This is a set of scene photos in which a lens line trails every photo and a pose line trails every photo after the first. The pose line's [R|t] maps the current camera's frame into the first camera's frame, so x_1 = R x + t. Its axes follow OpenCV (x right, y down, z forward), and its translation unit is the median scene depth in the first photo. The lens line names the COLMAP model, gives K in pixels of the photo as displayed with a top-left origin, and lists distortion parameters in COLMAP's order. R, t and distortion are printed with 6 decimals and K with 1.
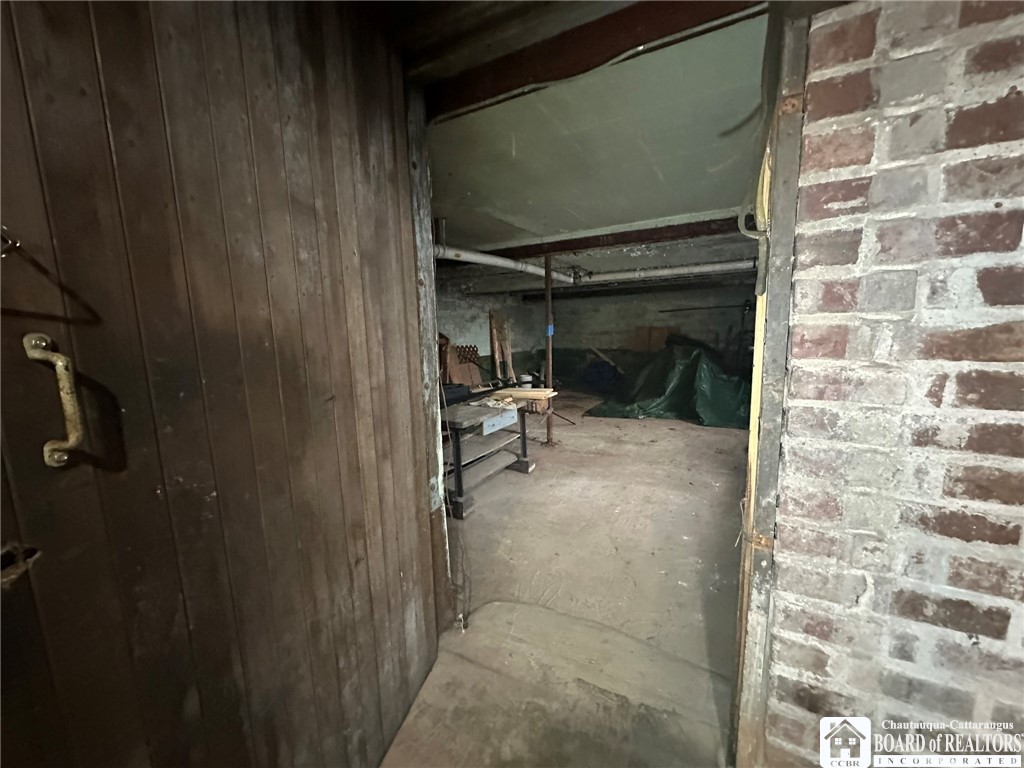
lens RADIAL K [[408.6, 0, 514.5], [0, 408.6, 387.9], [0, 0, 1]] dist [0.000942, 0.000209]
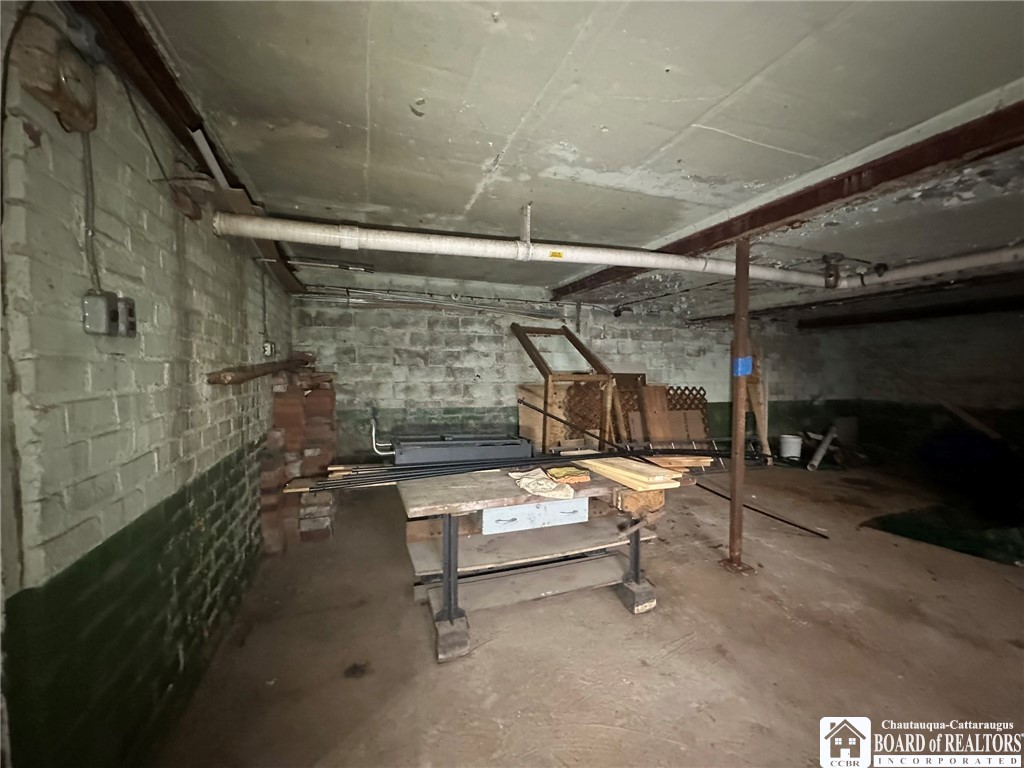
lens RADIAL K [[408.6, 0, 512.2], [0, 408.6, 384.8], [0, 0, 1]] dist [0.000942, 0.000209]
pose [[0.763224, 0.054896, -0.643798, 0.136679], [-0.118255, 0.991422, -0.055654, -0.029305], [0.635221, 0.118609, 0.763169, 0.231873]]
